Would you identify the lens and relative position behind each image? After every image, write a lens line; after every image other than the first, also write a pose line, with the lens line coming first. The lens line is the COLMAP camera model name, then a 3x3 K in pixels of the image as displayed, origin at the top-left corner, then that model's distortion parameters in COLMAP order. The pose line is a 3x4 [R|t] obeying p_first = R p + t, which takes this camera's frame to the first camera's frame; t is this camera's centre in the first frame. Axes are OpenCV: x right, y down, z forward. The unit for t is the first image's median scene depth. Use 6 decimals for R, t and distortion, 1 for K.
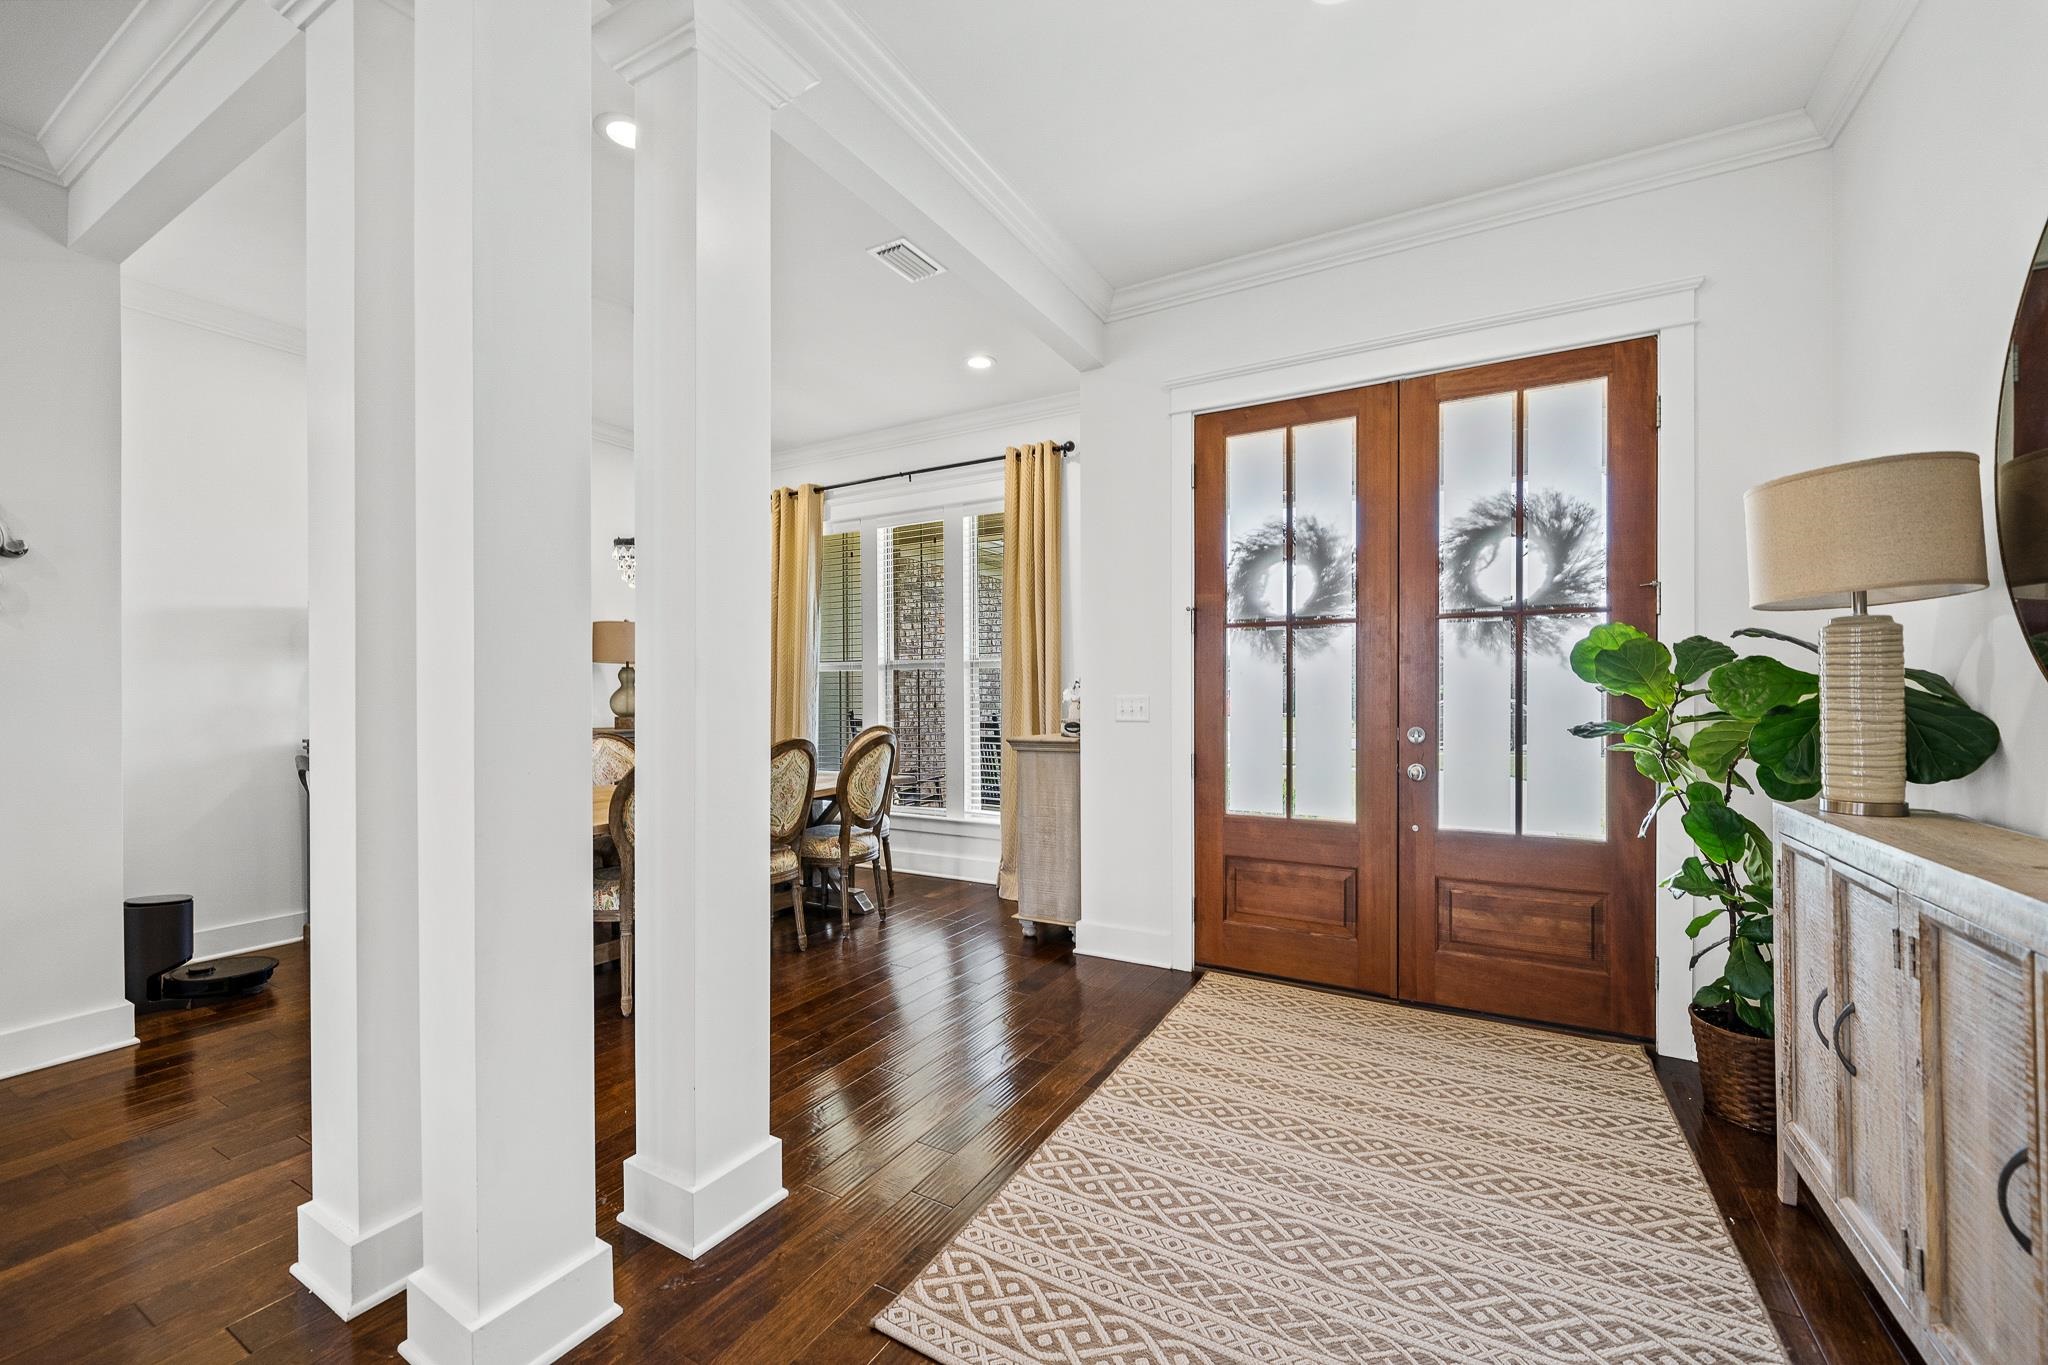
lens RADIAL K [[819.3, 0, 1032.6], [0, 819.3, 696.4], [0, 0, 1]] dist [-0.006432, 0.000432]
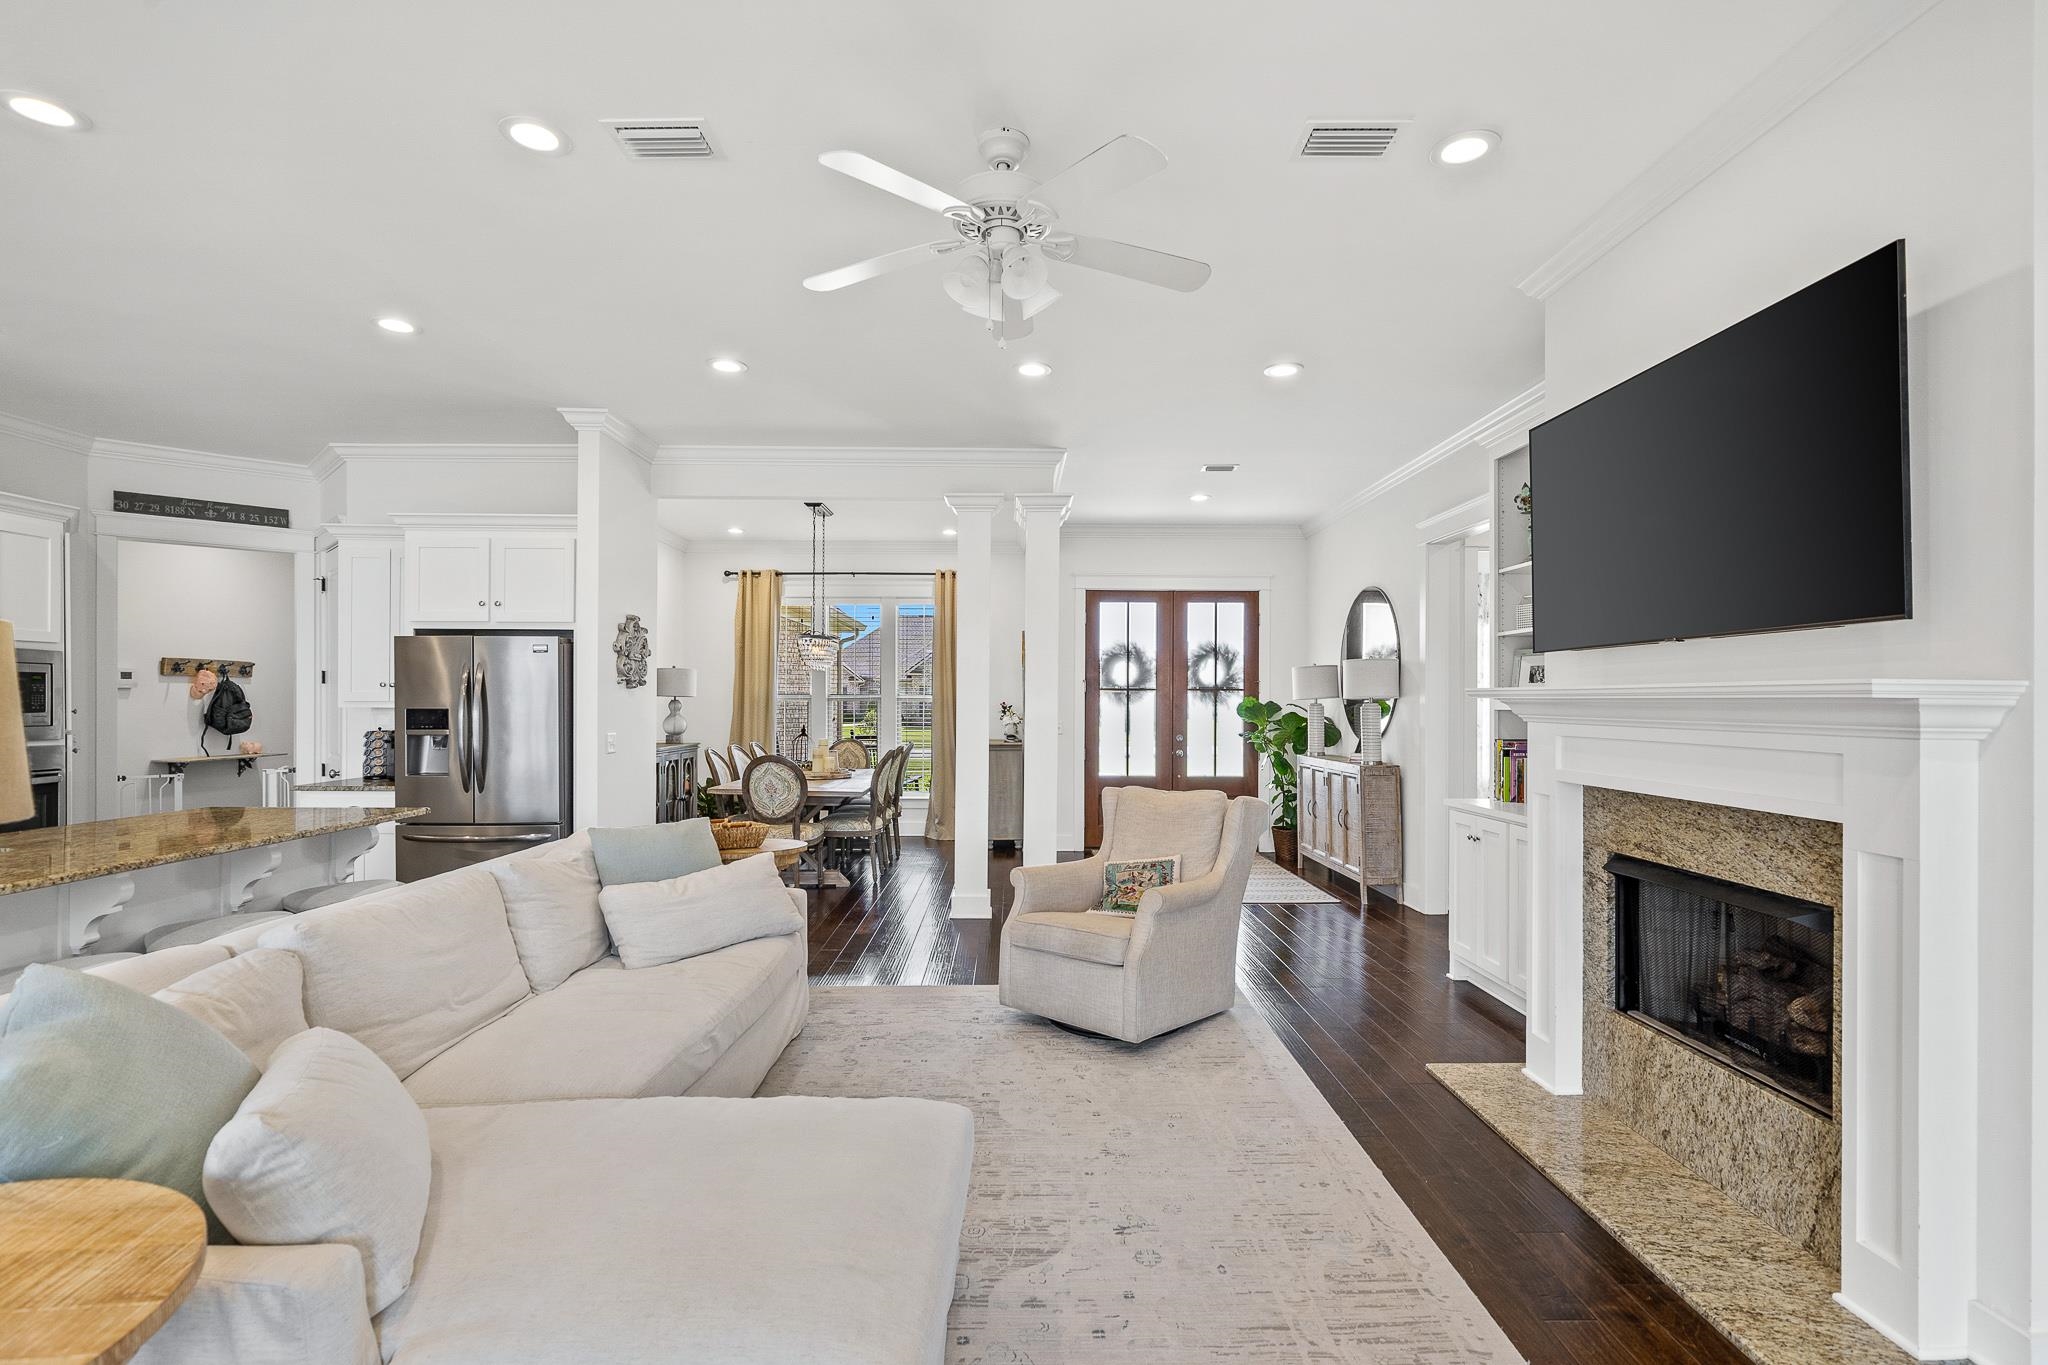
lens RADIAL K [[960.2, 0, 1041.7], [0, 960.2, 695.4], [0, 0, 1]] dist [0.001376, -0.000076]
pose [[0.858444, 0.009408, 0.512821, -1.355724], [-0.004837, 0.999936, -0.010247, -0.048346], [-0.512885, 0.006316, 0.858434, -1.247164]]
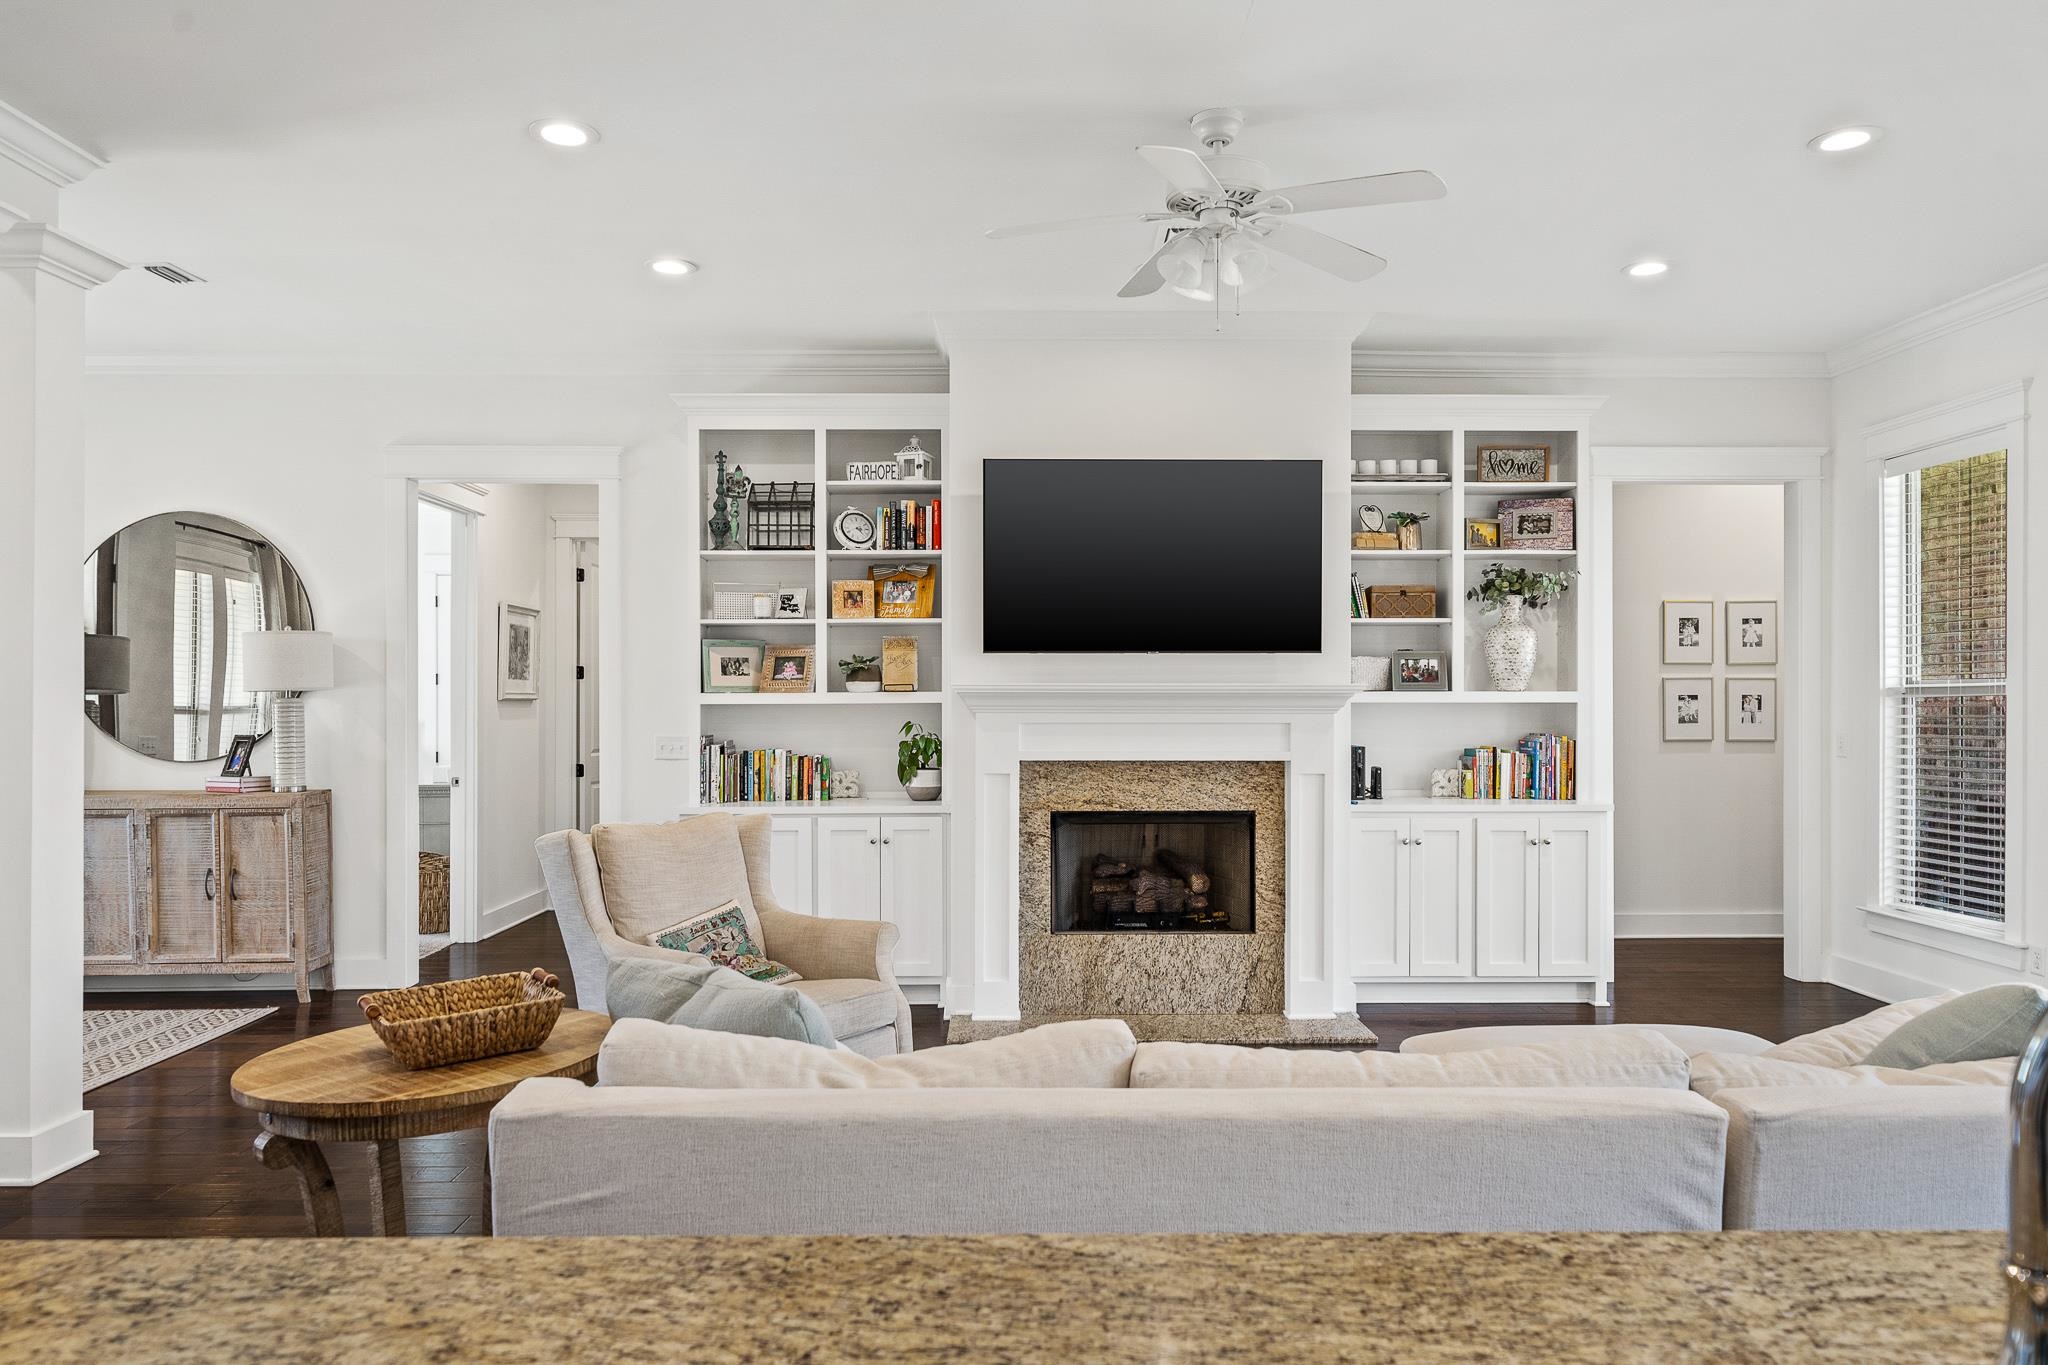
lens RADIAL K [[1396.8, 0, 1017.3], [0, 1396.8, 690.7], [0, 0, 1]] dist [0.006996, -0.002826]
pose [[-0.504695, 0.010786, 0.863230, -1.948883], [0.005246, 0.999942, -0.009427, -0.042885], [-0.863282, -0.000229, -0.504723, 0.360112]]
